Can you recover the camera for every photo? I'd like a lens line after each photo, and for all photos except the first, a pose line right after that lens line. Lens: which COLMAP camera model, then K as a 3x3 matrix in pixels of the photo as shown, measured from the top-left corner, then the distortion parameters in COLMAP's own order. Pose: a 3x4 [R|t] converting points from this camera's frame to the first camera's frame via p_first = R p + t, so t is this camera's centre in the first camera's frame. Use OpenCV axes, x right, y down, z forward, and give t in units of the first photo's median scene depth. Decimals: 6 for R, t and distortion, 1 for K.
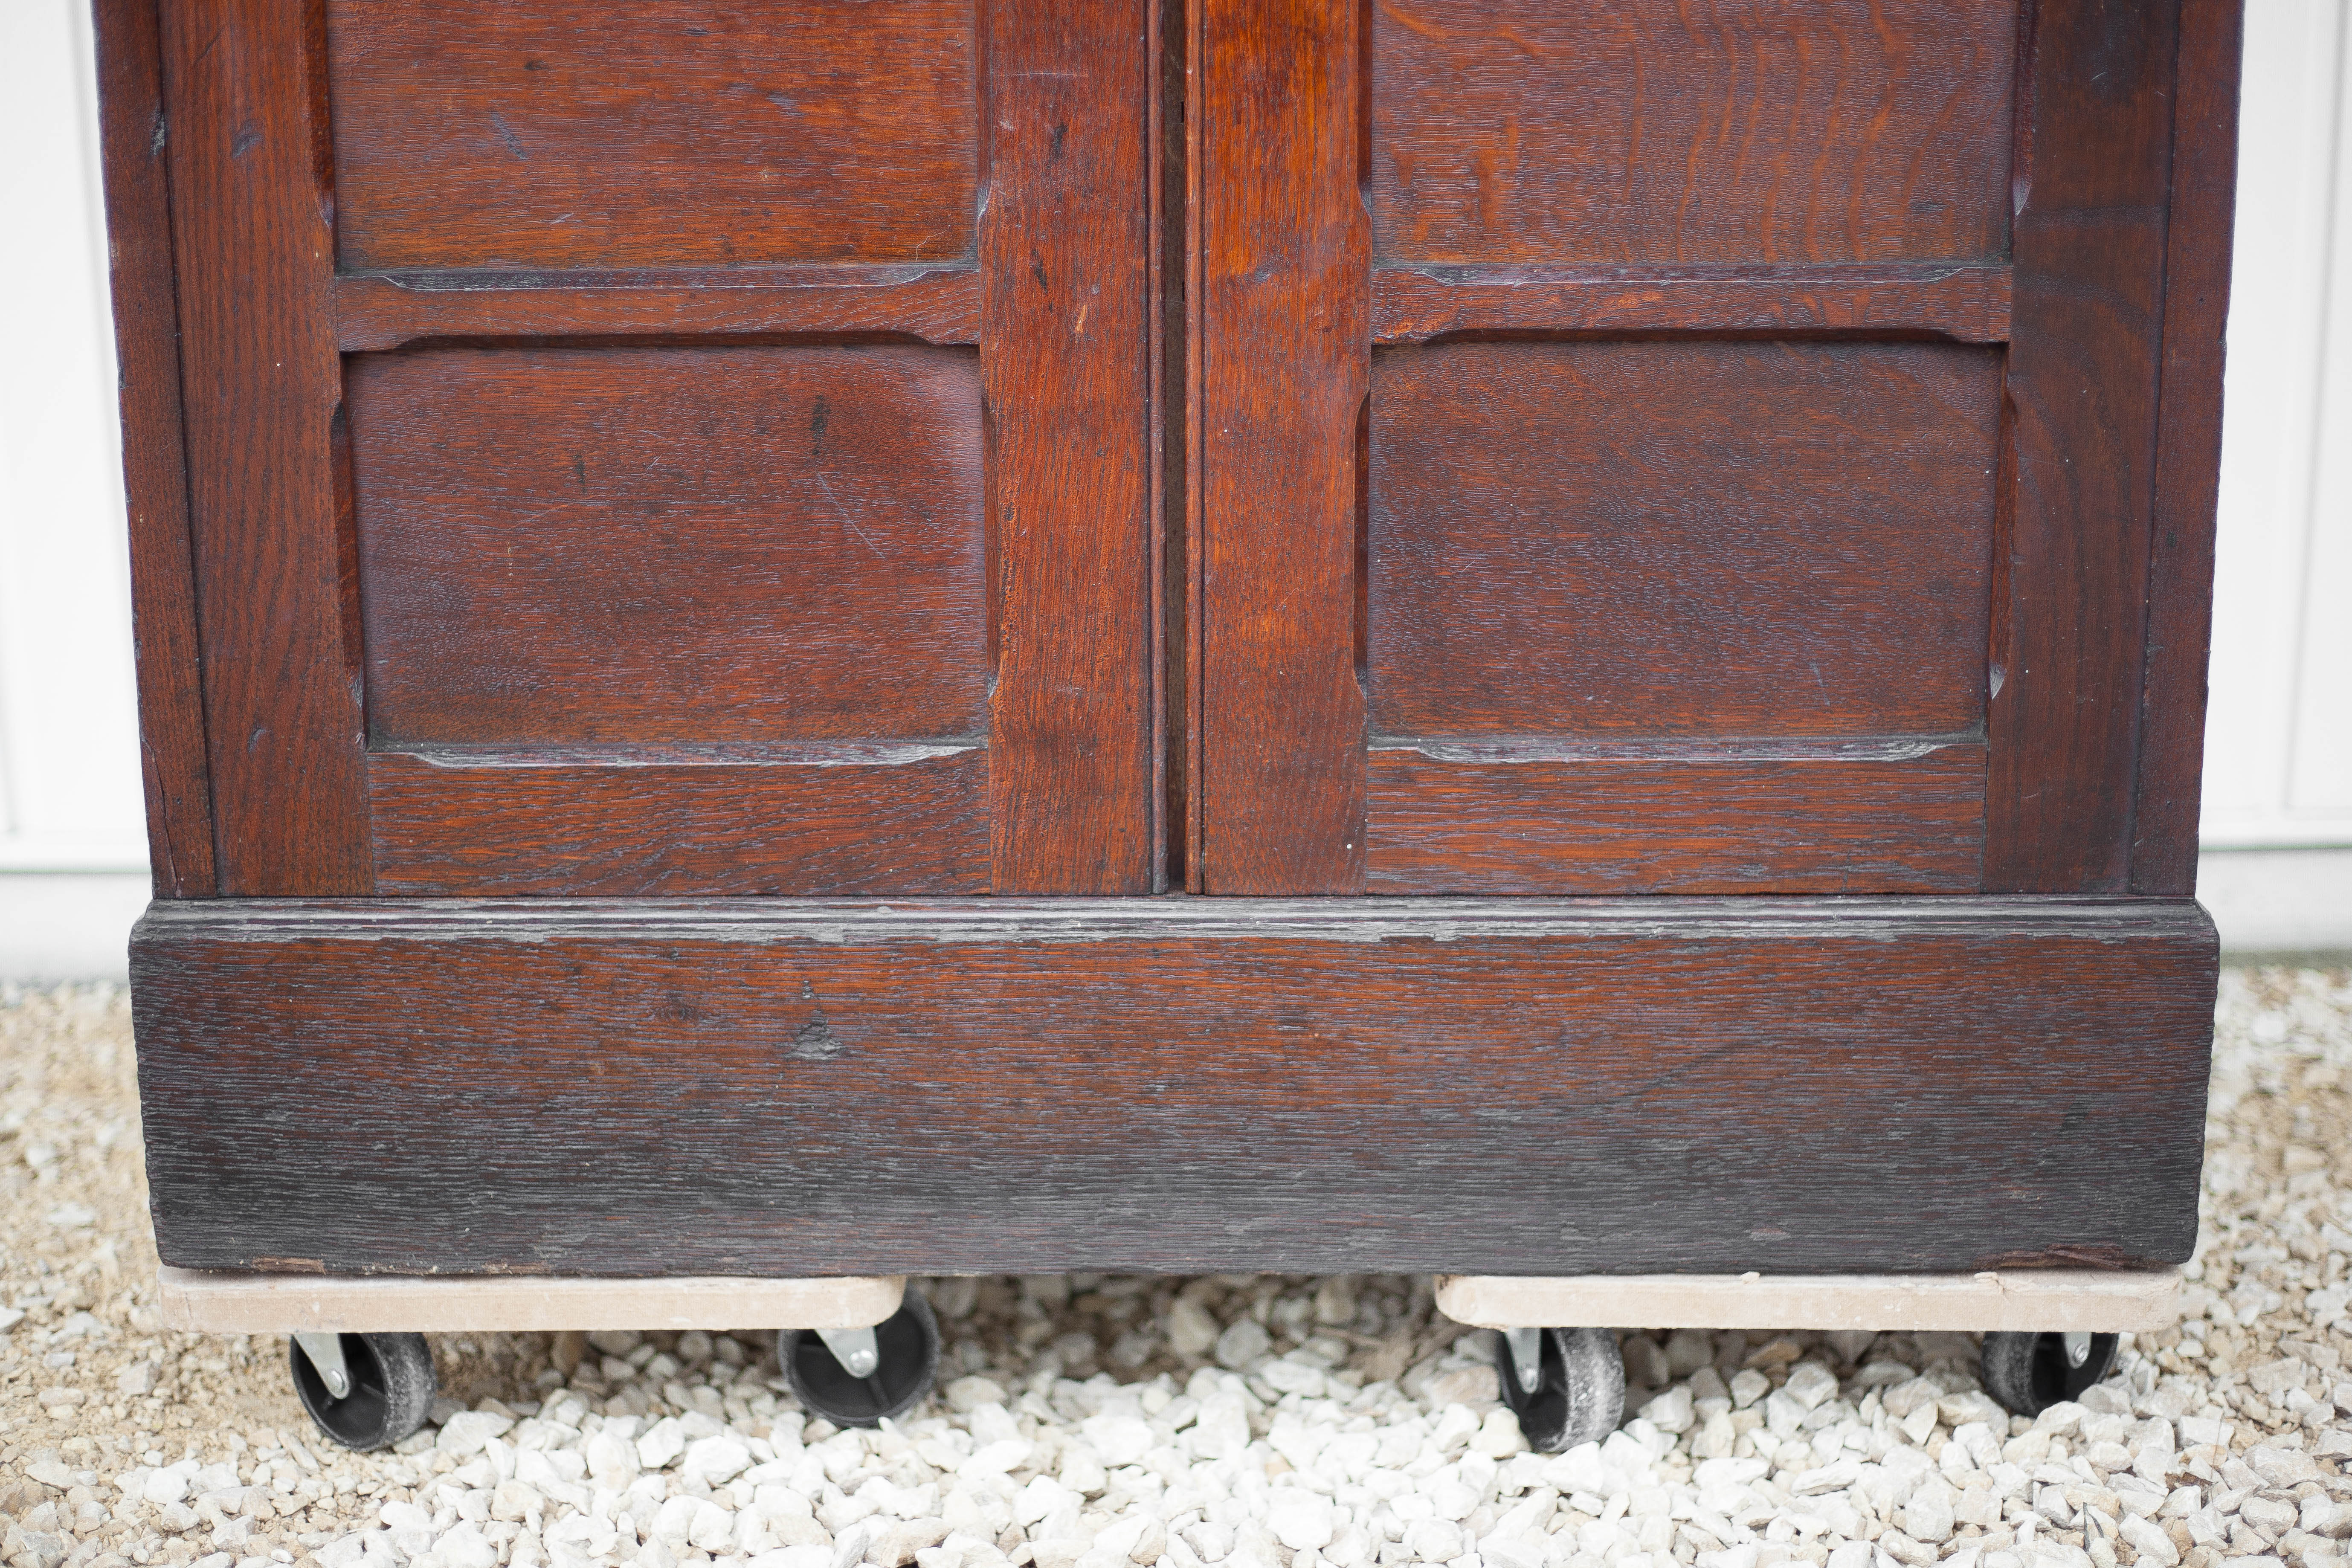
lens RADIAL K [[3476.5, 0, 1176.0], [0, 3476.5, 784.0], [0, 0, 1]] dist [-0.114351, -0.051246]
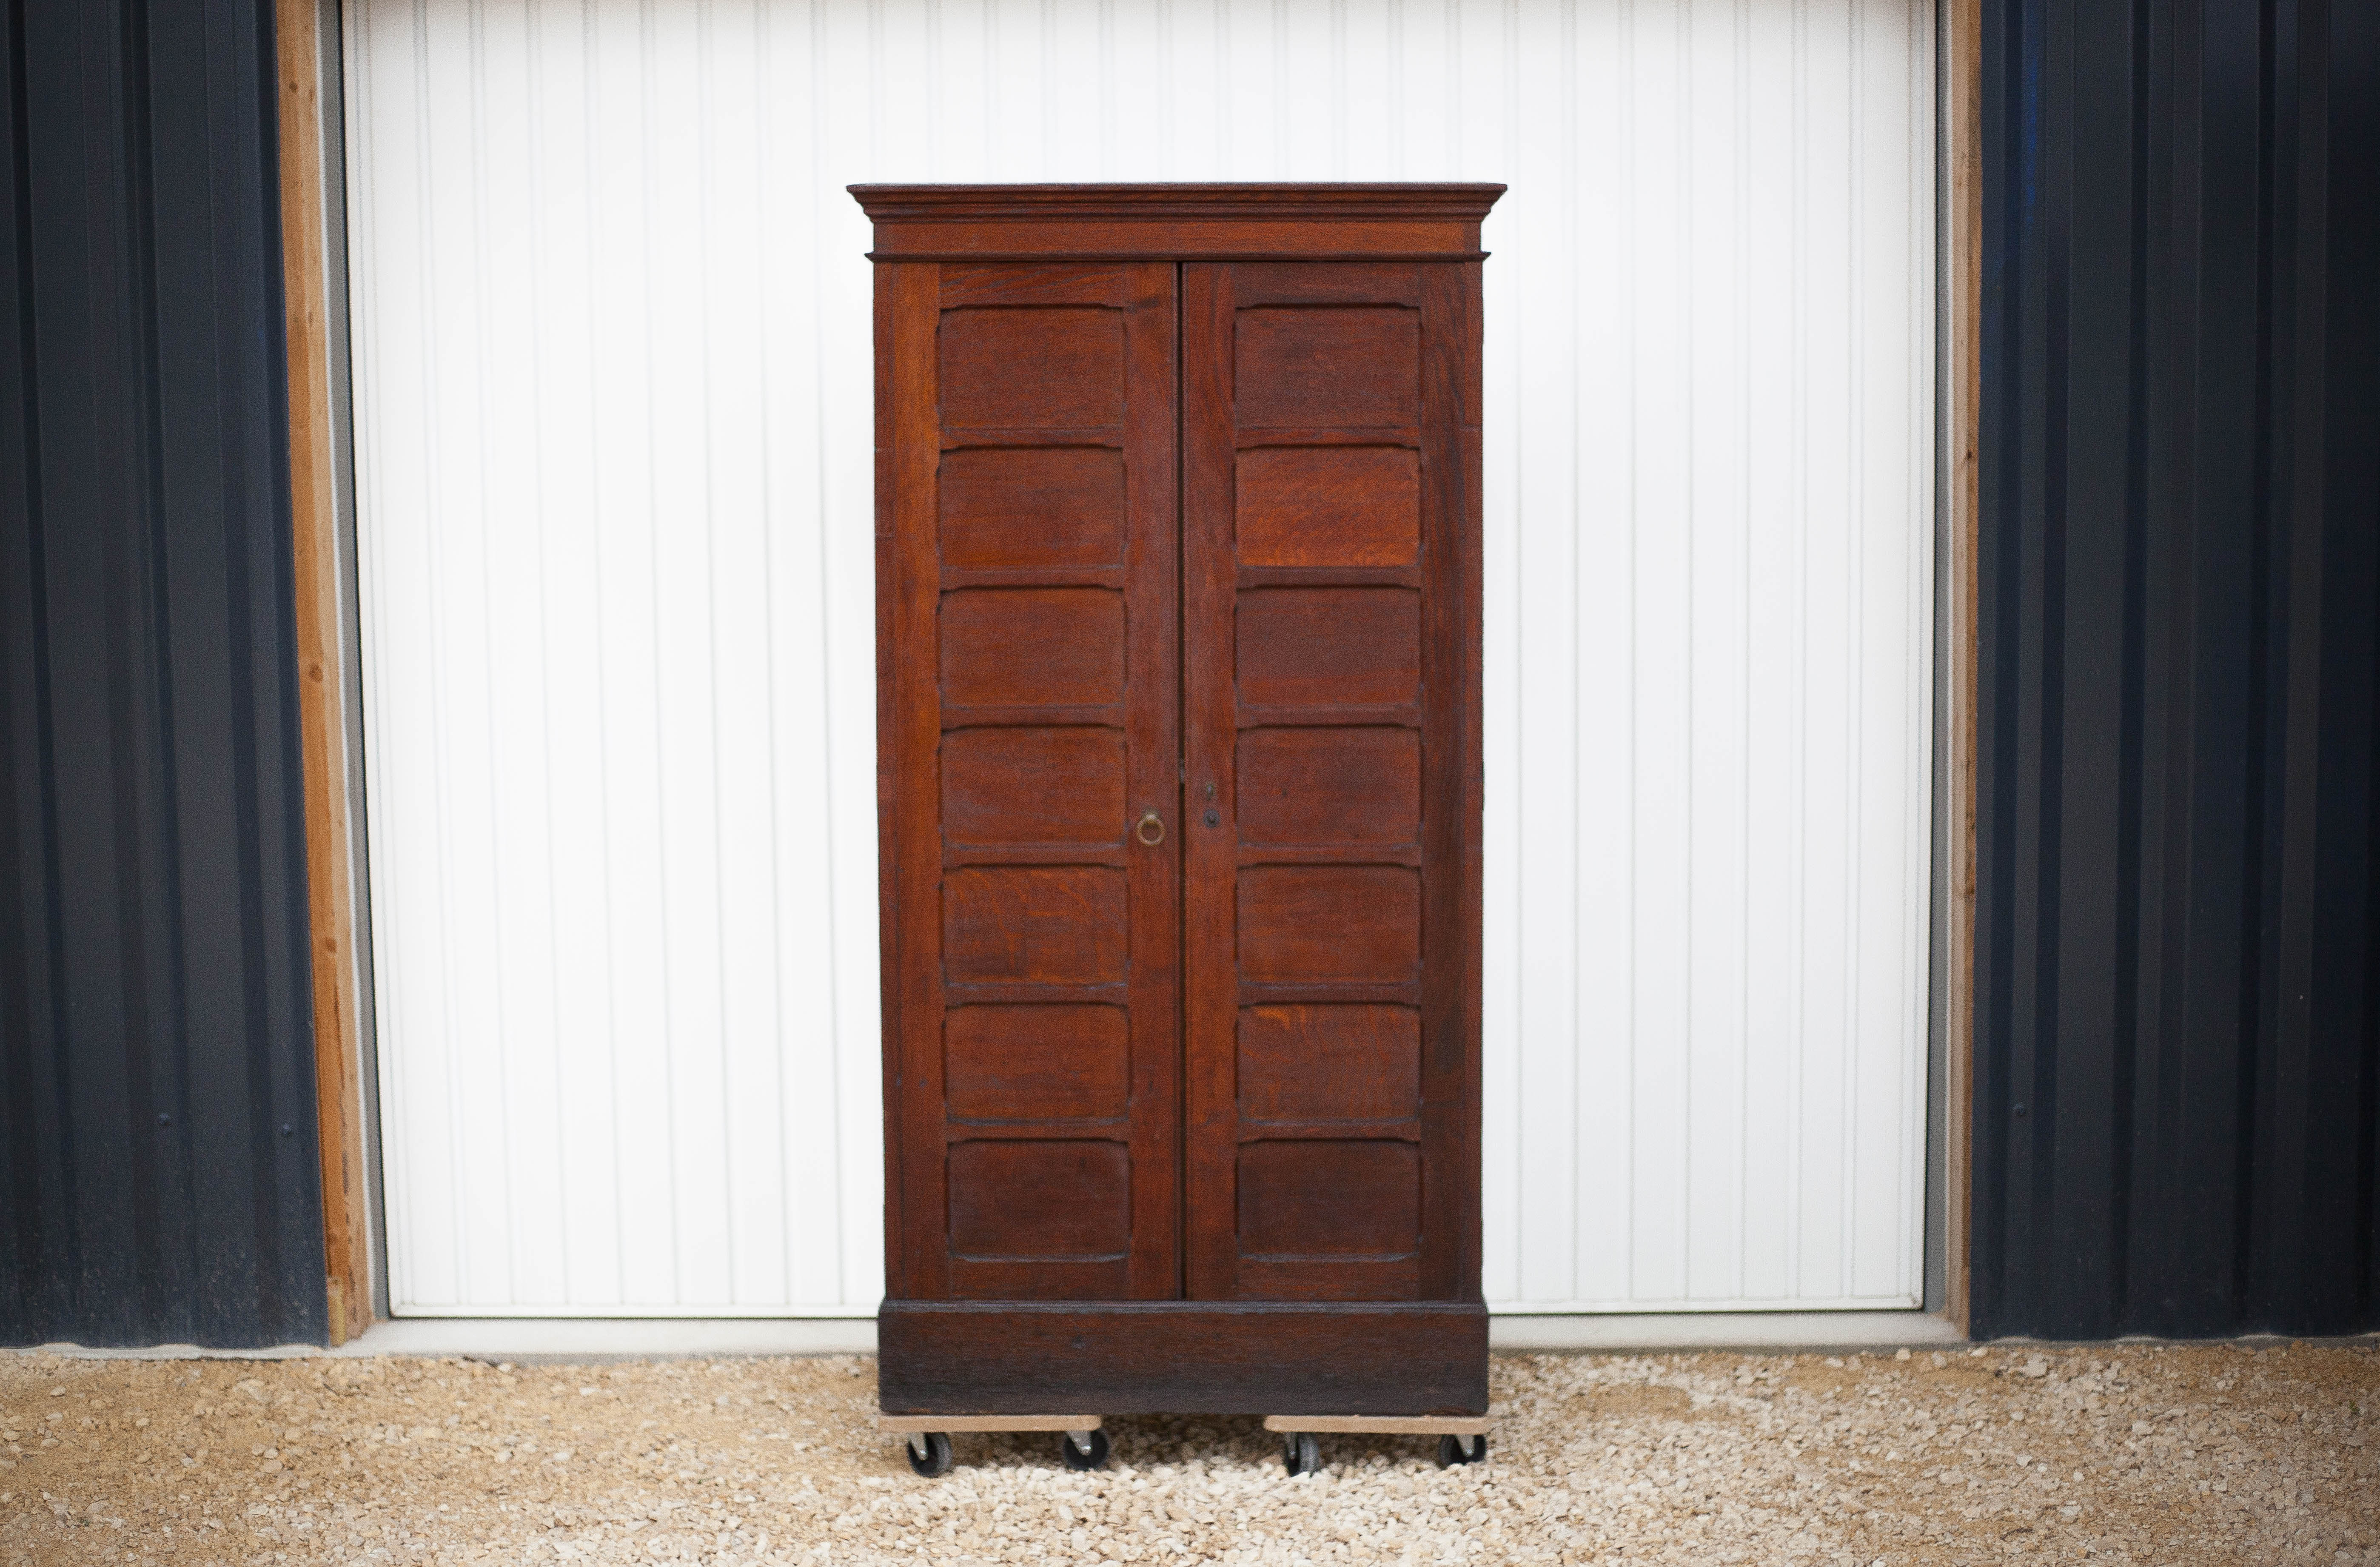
lens RADIAL K [[3359.9, 0, 1190.0], [0, 3359.9, 783.5], [0, 0, 1]] dist [-0.017610, -0.801572]
pose [[0.999982, 0.002719, -0.005277, 0.022756], [-0.003565, 0.985834, -0.167687, 0.084949], [0.004746, 0.167703, 0.985826, -2.363921]]
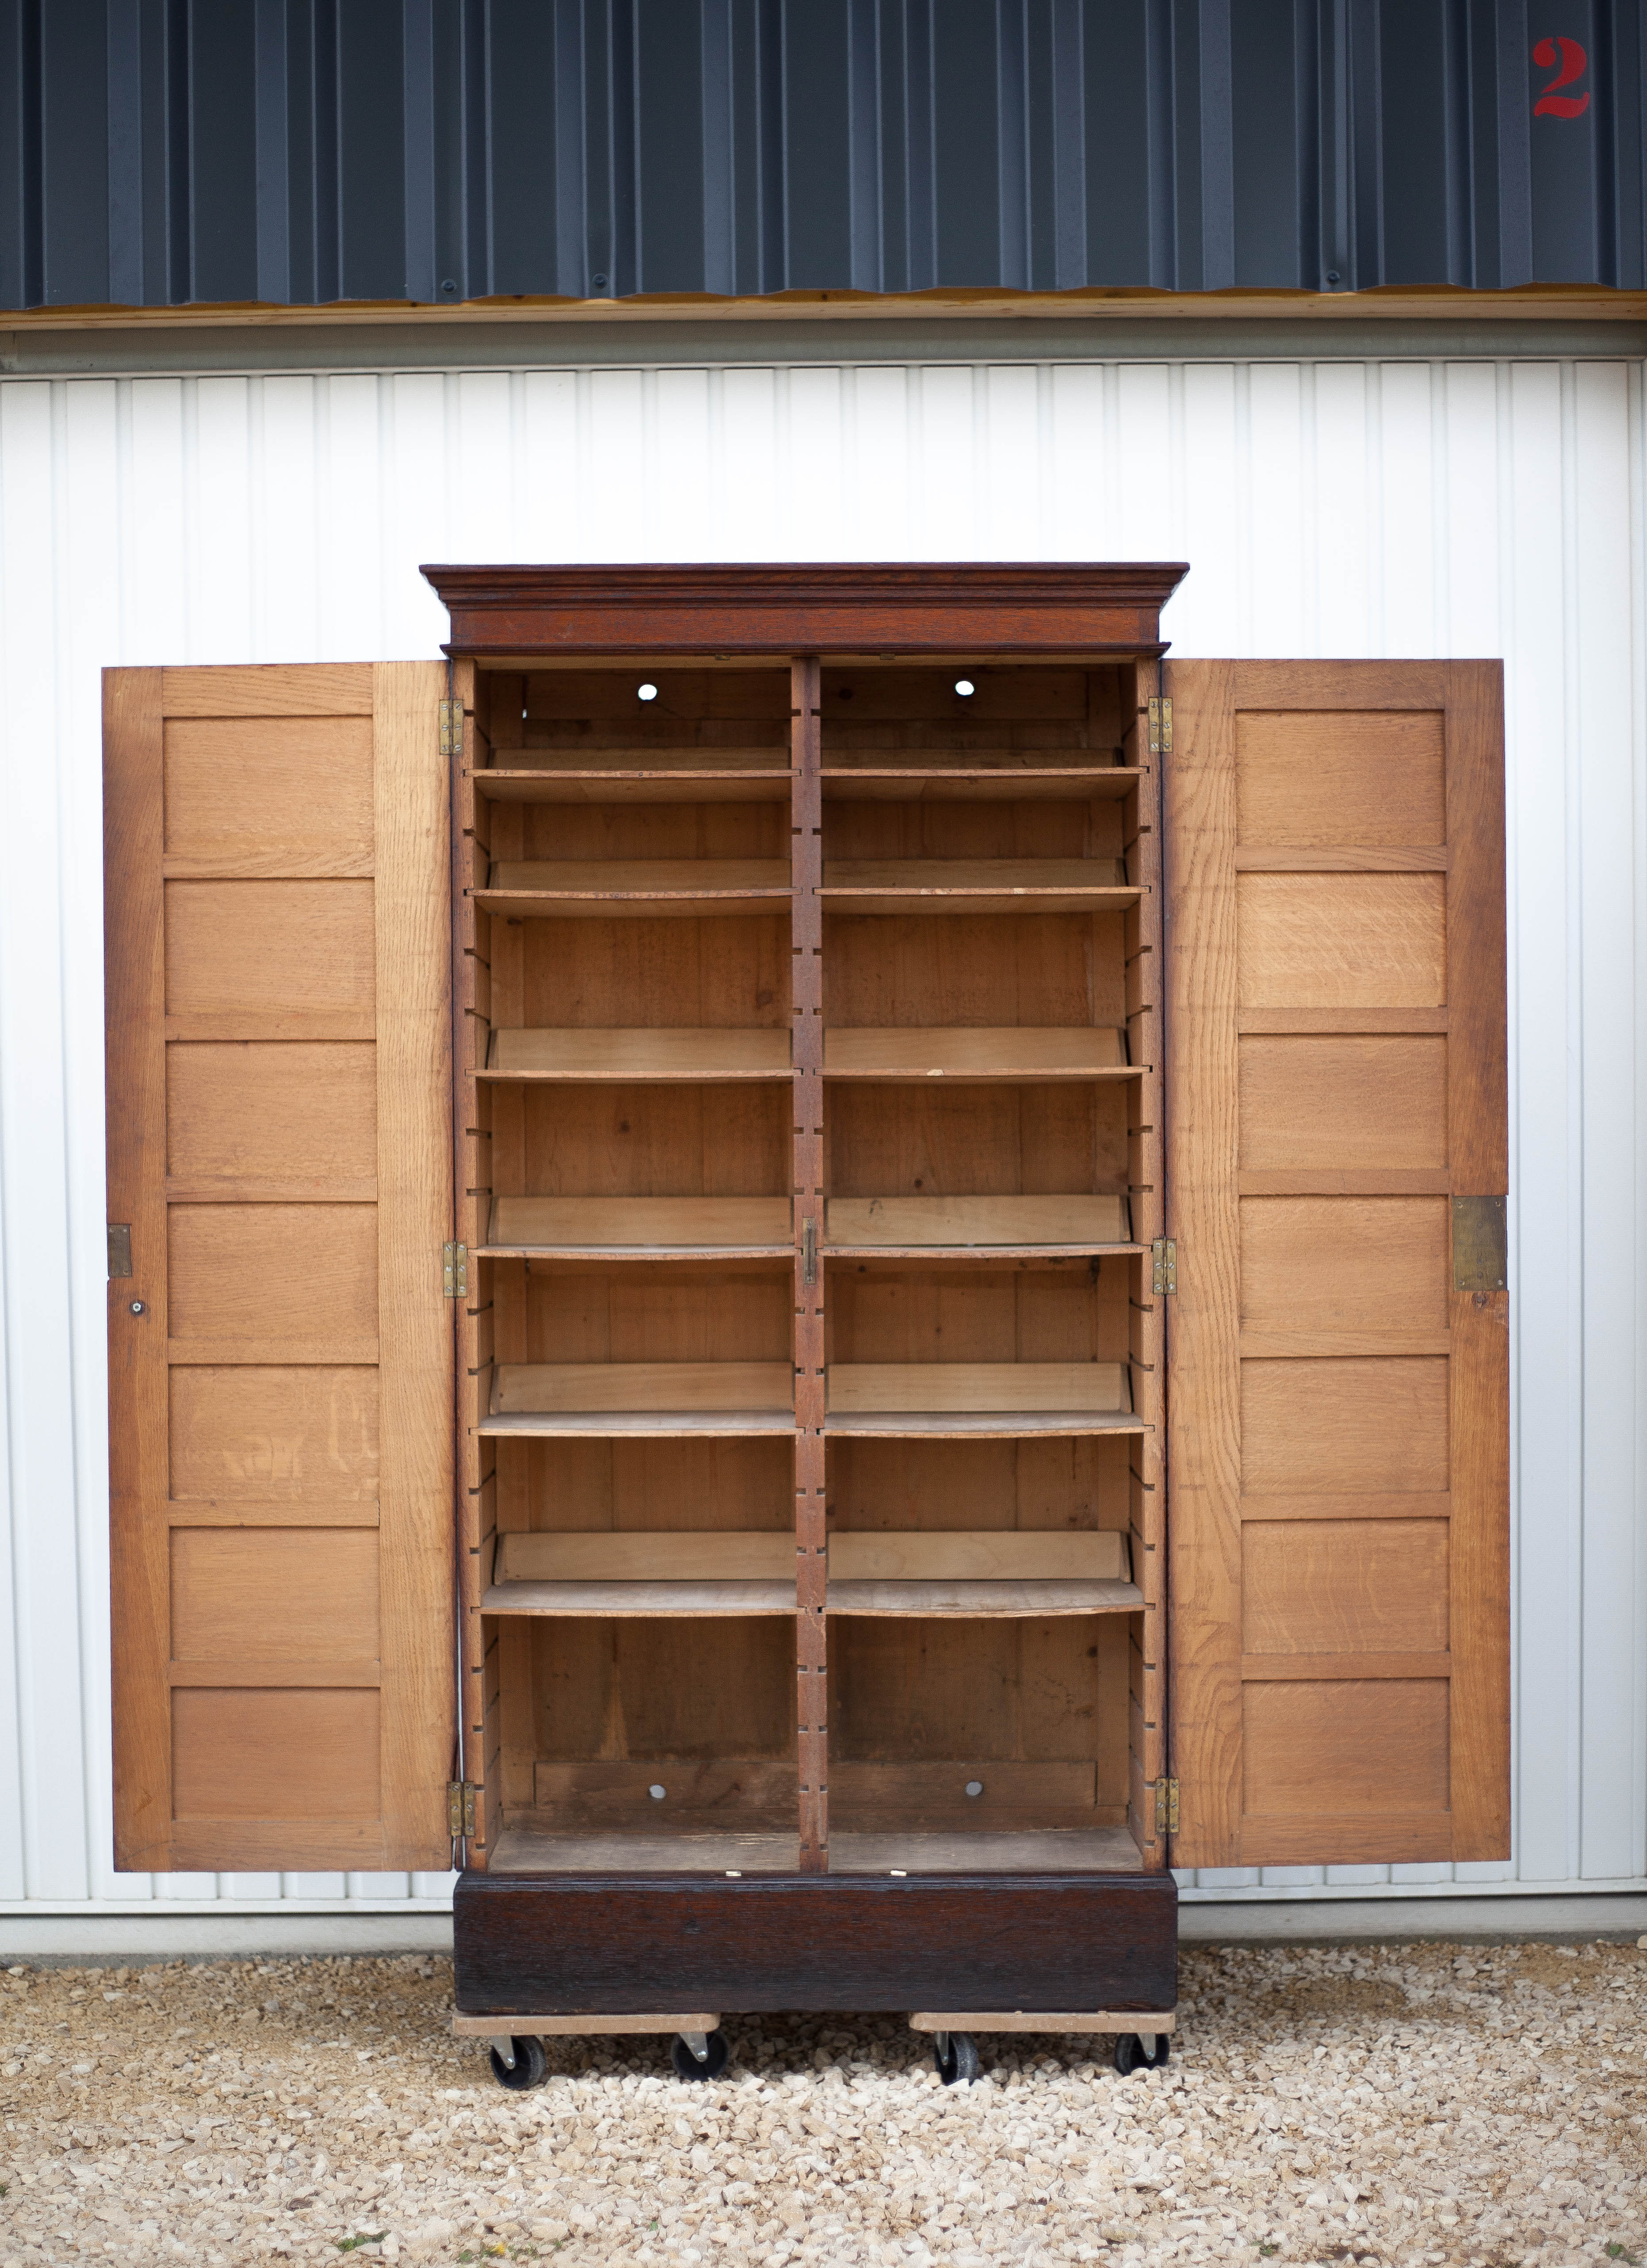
lens RADIAL K [[3652.6, 0, 846.8], [0, 3652.6, 1219.5], [0, 0, 1]] dist [-0.102717, 0.026423]
pose [[0.999887, -0.001913, 0.014895, -0.019199], [0.005026, 0.977282, -0.211883, 0.141048], [-0.014151, 0.211934, 0.977181, -2.105610]]
